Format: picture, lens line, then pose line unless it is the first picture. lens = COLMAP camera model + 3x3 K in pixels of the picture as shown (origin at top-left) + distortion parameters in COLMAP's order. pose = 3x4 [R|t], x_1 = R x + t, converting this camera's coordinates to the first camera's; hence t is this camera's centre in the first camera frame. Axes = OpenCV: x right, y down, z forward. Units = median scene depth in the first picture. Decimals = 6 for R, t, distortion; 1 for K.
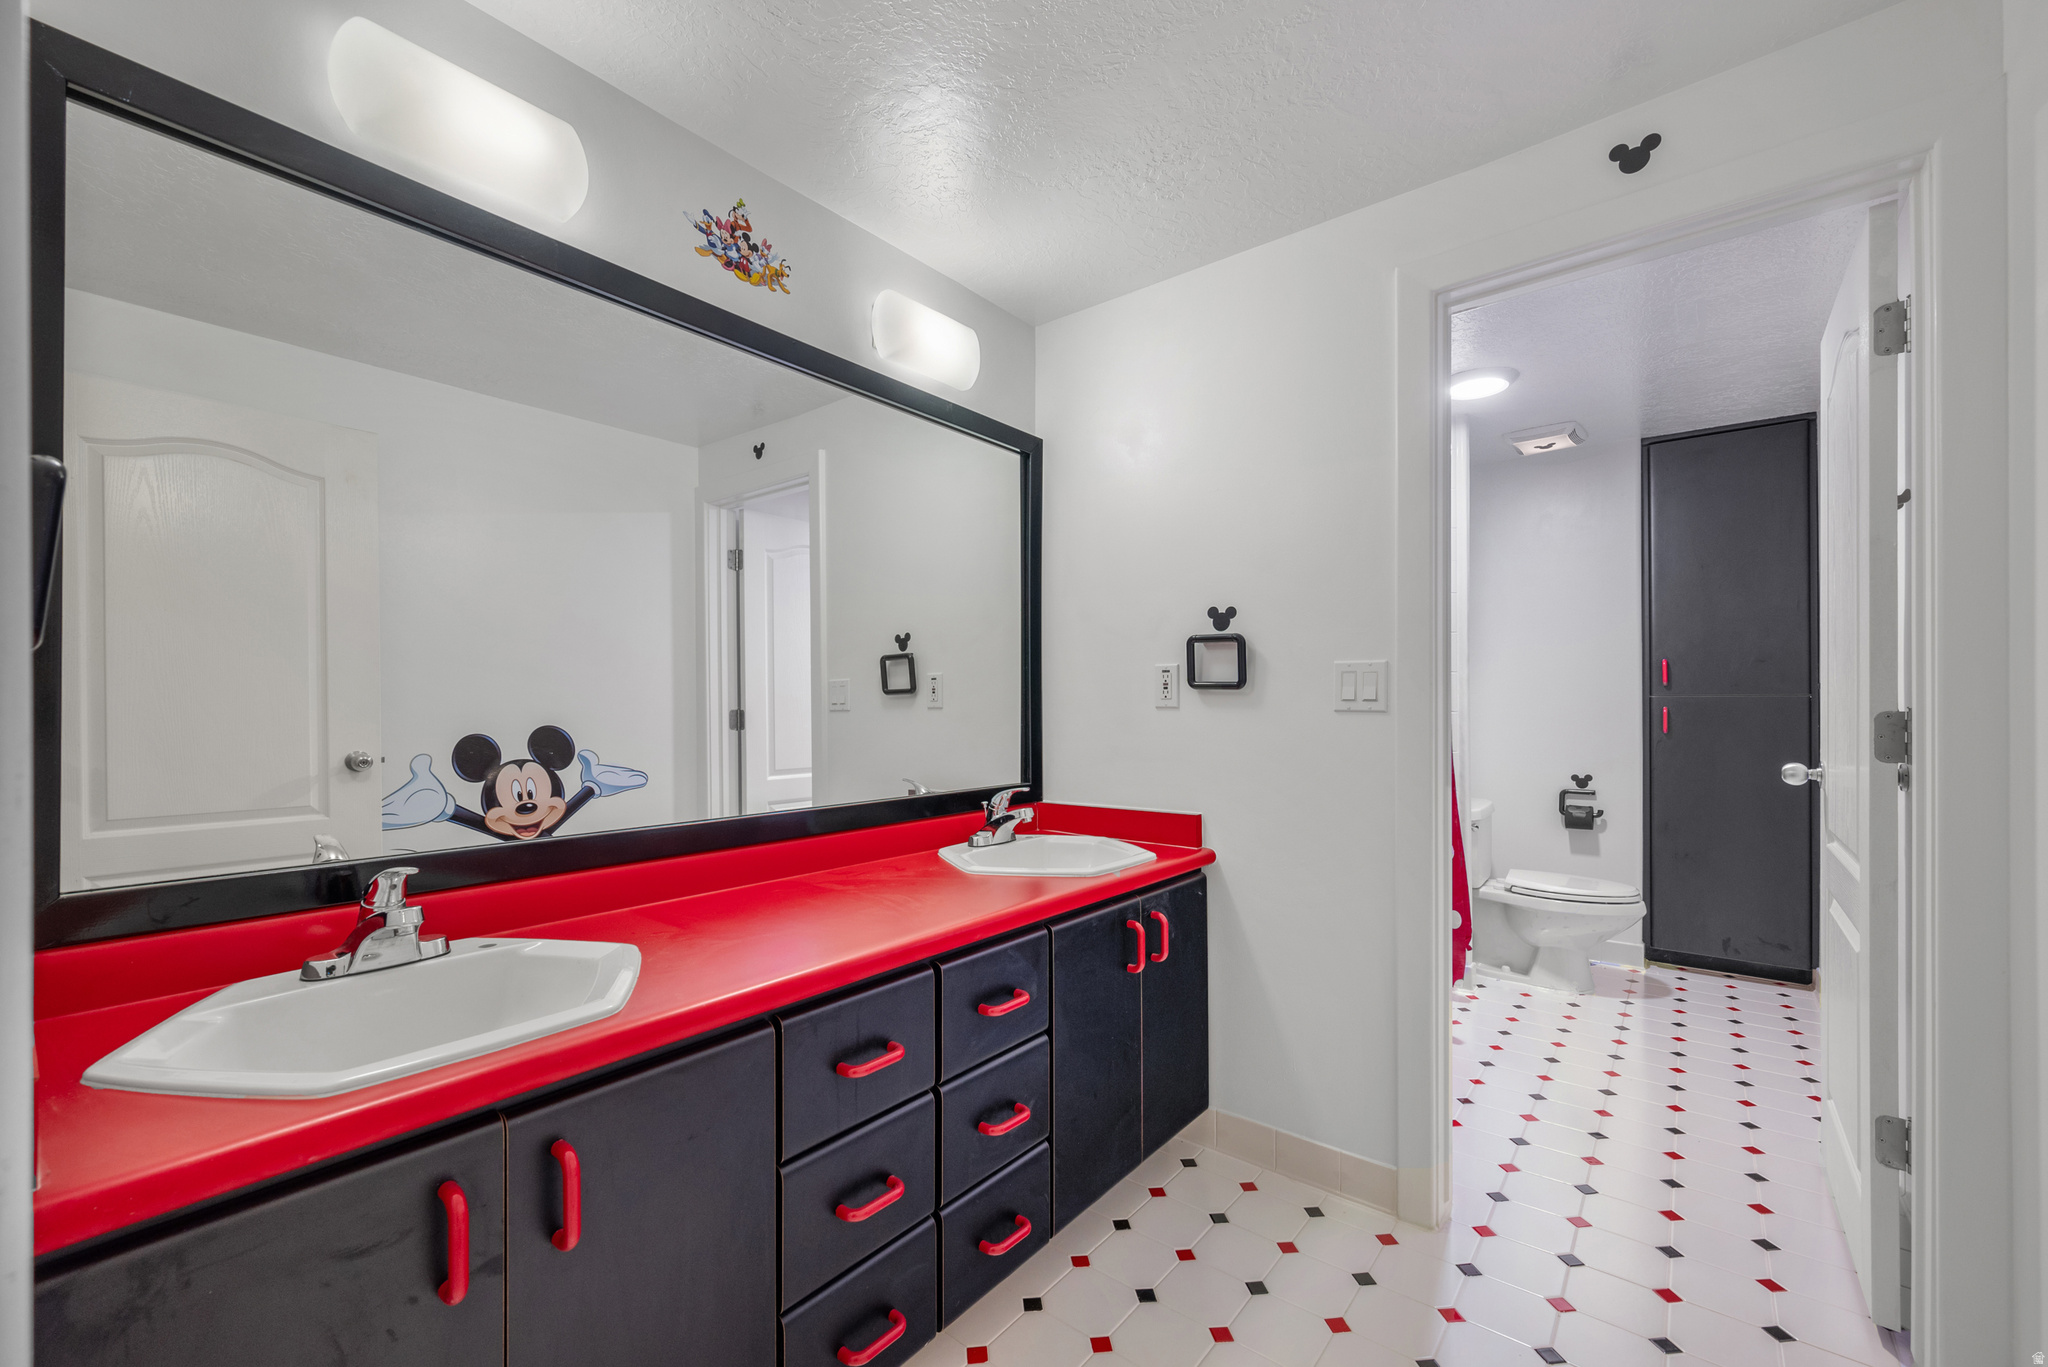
lens RADIAL K [[805.7, 0, 1021.9], [0, 805.7, 686.8], [0, 0, 1]] dist [0.001578, 0.000145]
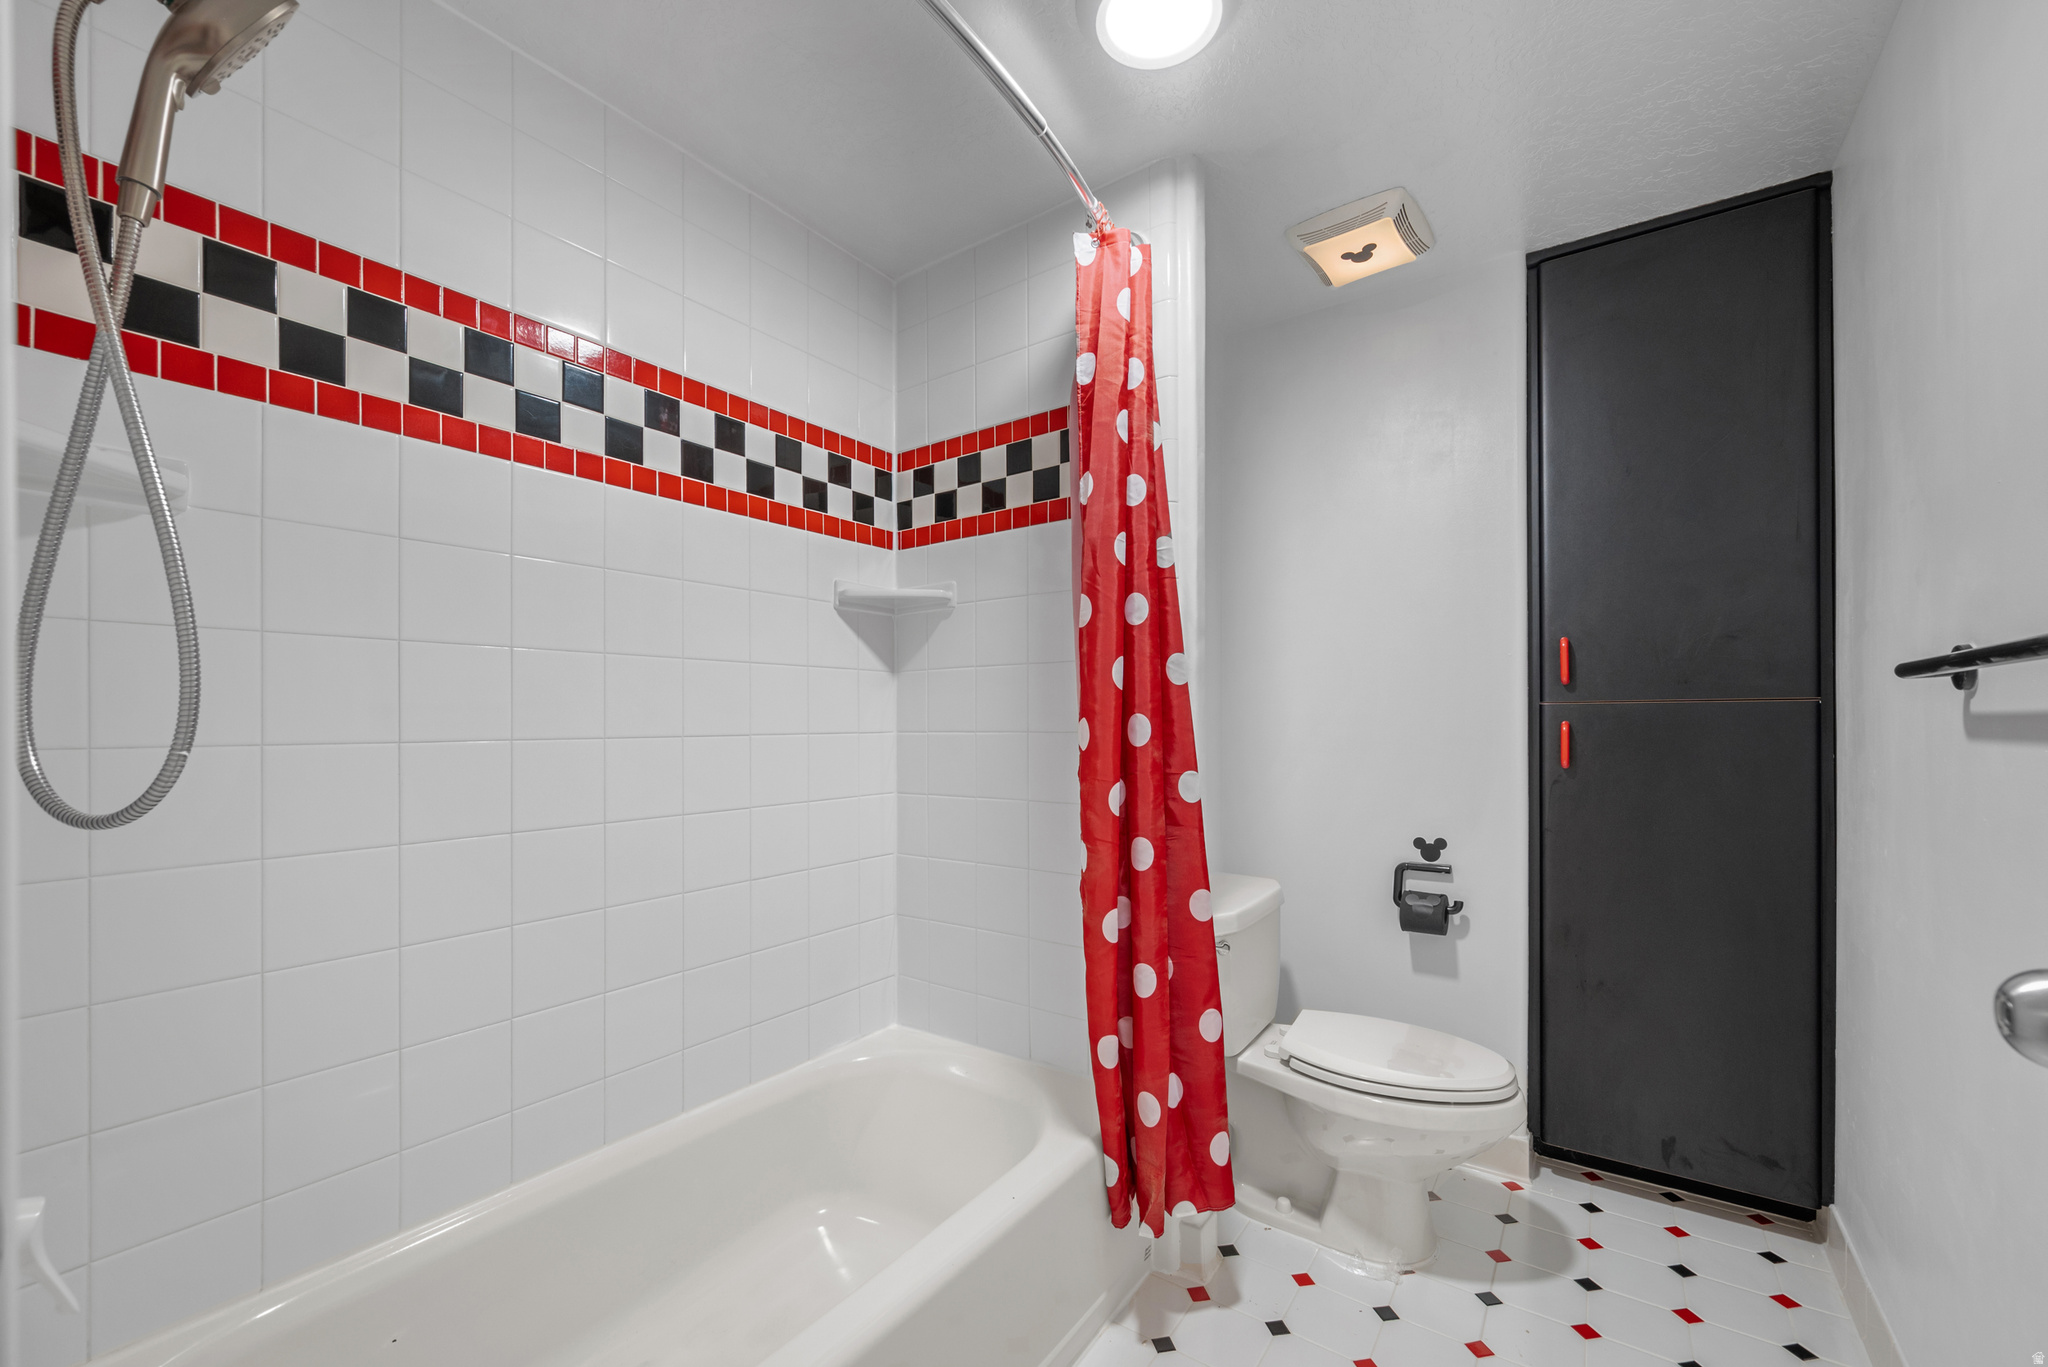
lens RADIAL K [[805.7, 0, 1025.2], [0, 805.7, 701.4], [0, 0, 1]] dist [0.001578, 0.000145]
pose [[0.997921, -0.001505, 0.064424, 0.376892], [0.001244, 0.999991, 0.004093, 0.008086], [-0.064430, -0.004004, 0.997914, 0.452204]]
